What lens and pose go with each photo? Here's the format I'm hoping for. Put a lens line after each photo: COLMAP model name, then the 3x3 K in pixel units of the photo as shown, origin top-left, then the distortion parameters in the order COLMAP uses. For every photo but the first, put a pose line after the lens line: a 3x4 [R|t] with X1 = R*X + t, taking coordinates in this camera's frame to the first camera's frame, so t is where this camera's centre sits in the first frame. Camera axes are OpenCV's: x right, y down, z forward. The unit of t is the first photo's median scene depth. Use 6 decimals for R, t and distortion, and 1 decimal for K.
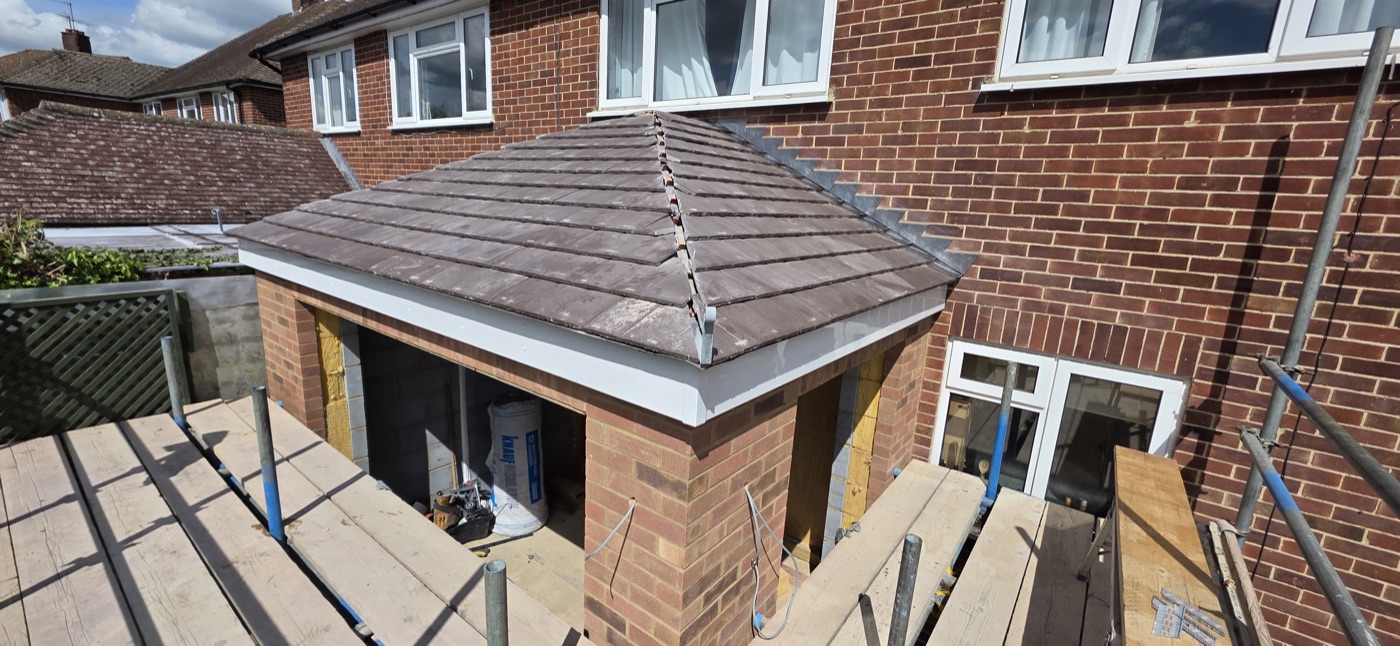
lens RADIAL K [[557.8, 0, 700.0], [0, 557.8, 323.0], [0, 0, 1]] dist [0.002205, -0.000269]
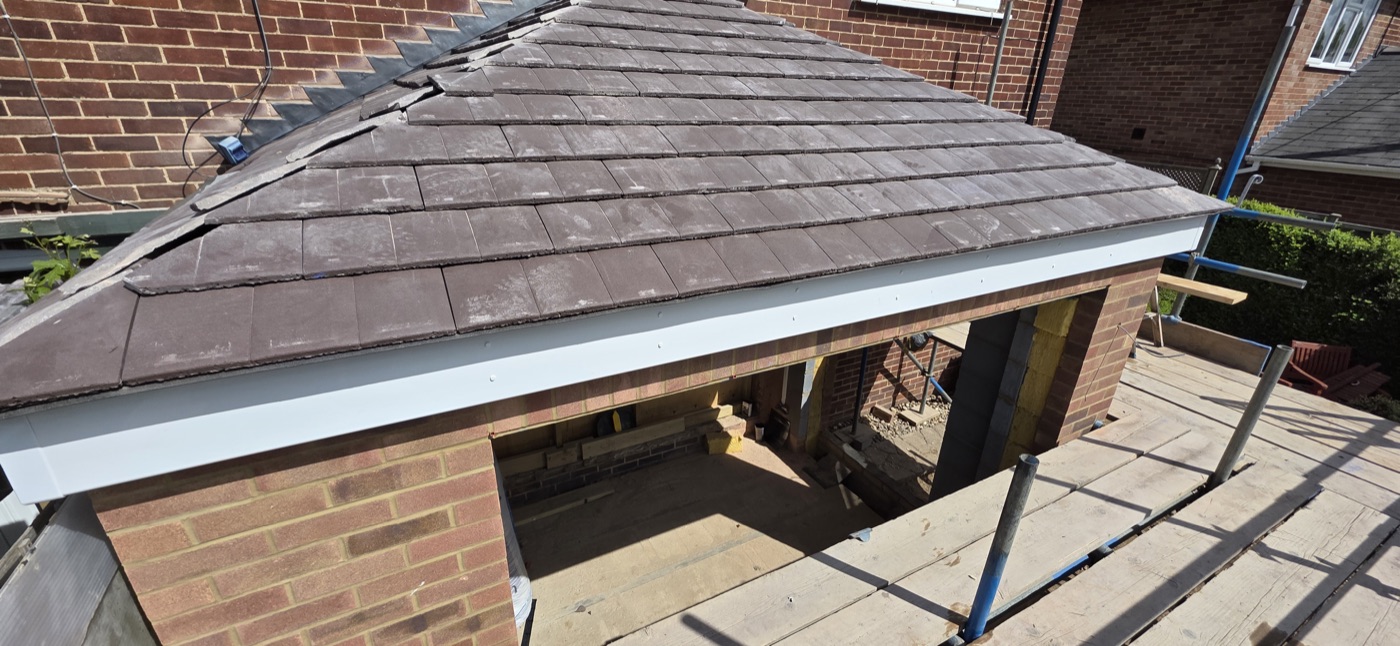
lens RADIAL K [[557.8, 0, 700.0], [0, 557.8, 323.0], [0, 0, 1]] dist [0.002205, -0.000269]
pose [[0.408766, -0.393720, 0.823344, -1.438553], [0.194659, 0.919010, 0.342824, -0.335206], [-0.891638, 0.020137, 0.452302, 1.049514]]
